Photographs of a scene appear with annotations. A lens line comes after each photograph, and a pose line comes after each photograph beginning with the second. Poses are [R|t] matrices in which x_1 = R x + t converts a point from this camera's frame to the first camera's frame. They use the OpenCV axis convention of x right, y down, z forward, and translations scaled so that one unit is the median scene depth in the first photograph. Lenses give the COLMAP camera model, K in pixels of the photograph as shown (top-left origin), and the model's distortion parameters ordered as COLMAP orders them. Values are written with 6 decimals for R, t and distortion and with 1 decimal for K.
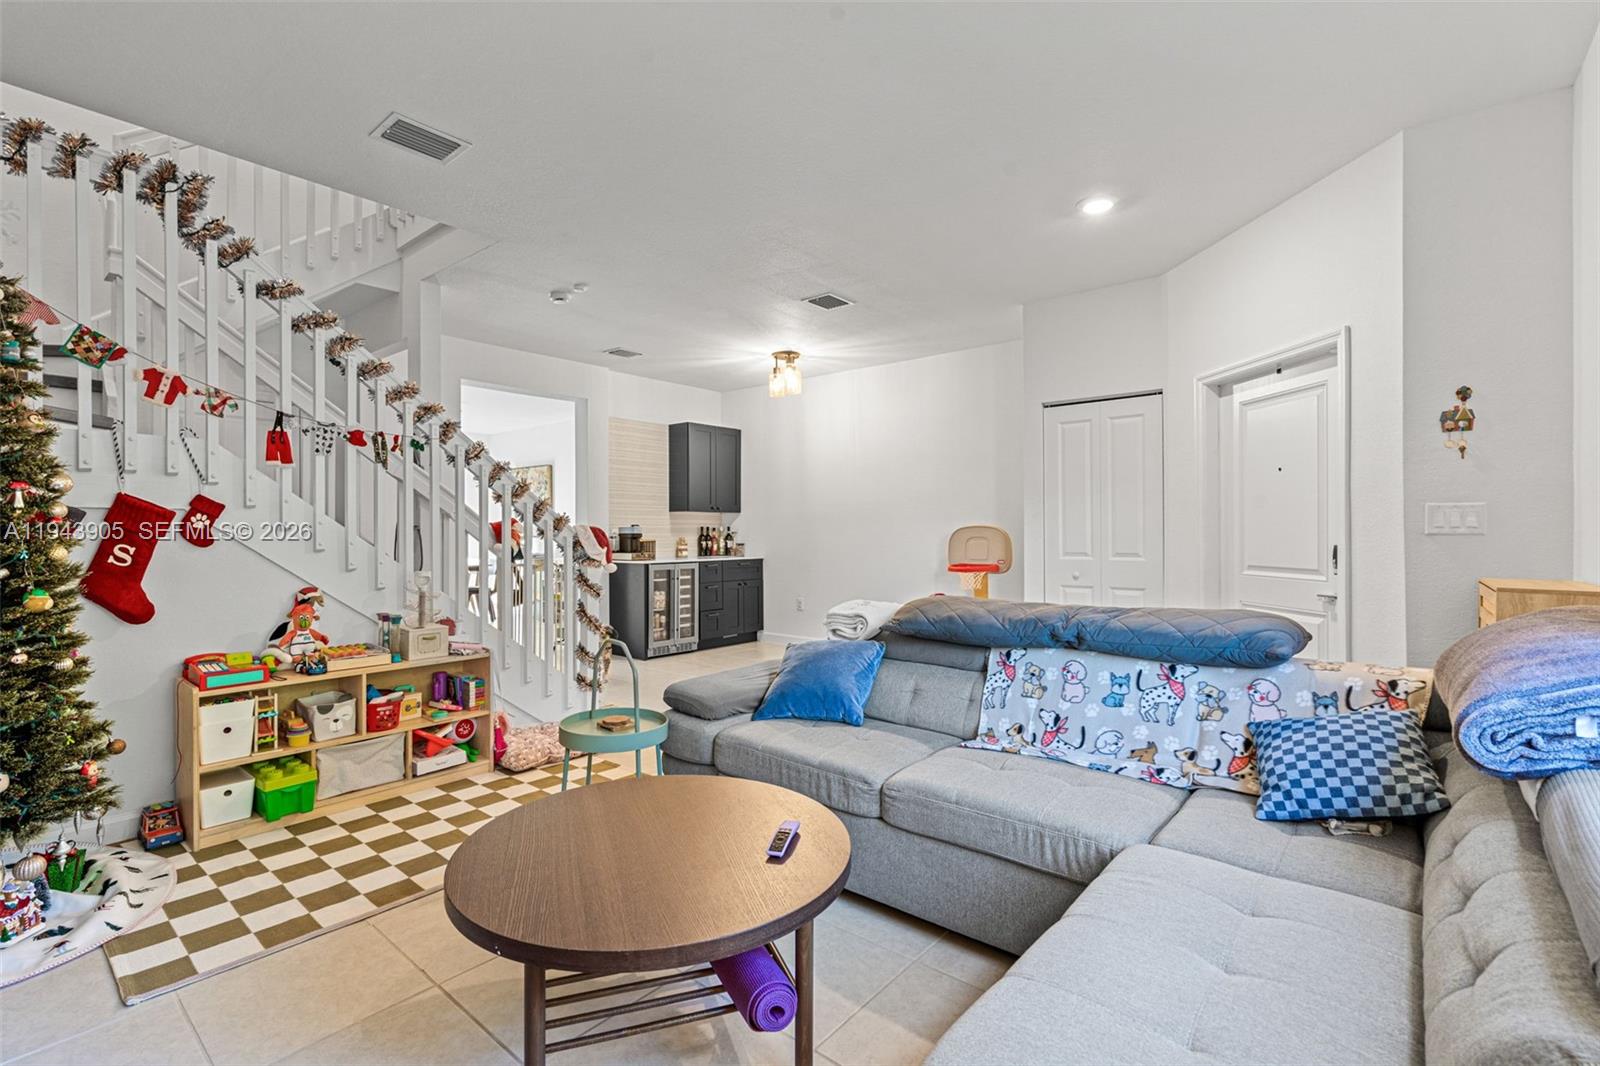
lens RADIAL K [[730.9, 0, 792.7], [0, 730.9, 532.0], [0, 0, 1]] dist [-0.007433, 0.002796]
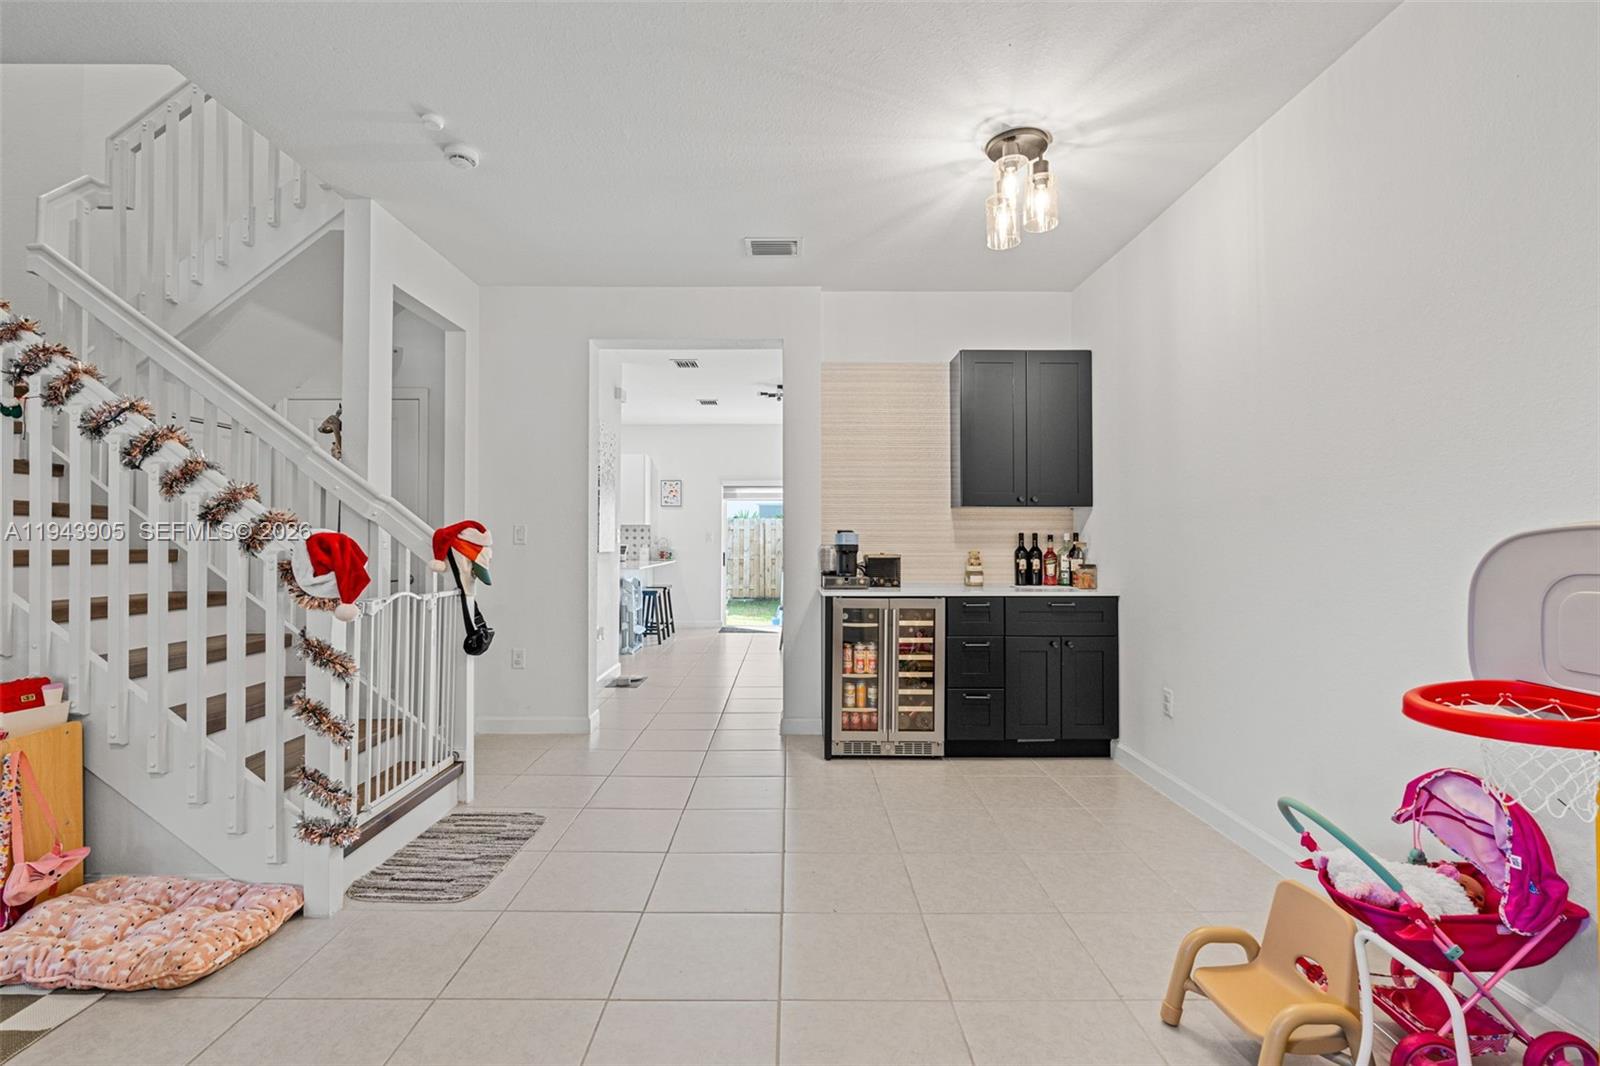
lens RADIAL K [[730.9, 0, 801.4], [0, 730.9, 530.5], [0, 0, 1]] dist [-0.007433, 0.002796]
pose [[0.649906, -0.007761, -0.759975, 0.198880], [-0.003015, 0.999914, -0.012789, -0.001647], [0.760009, 0.010603, 0.649826, 0.505992]]
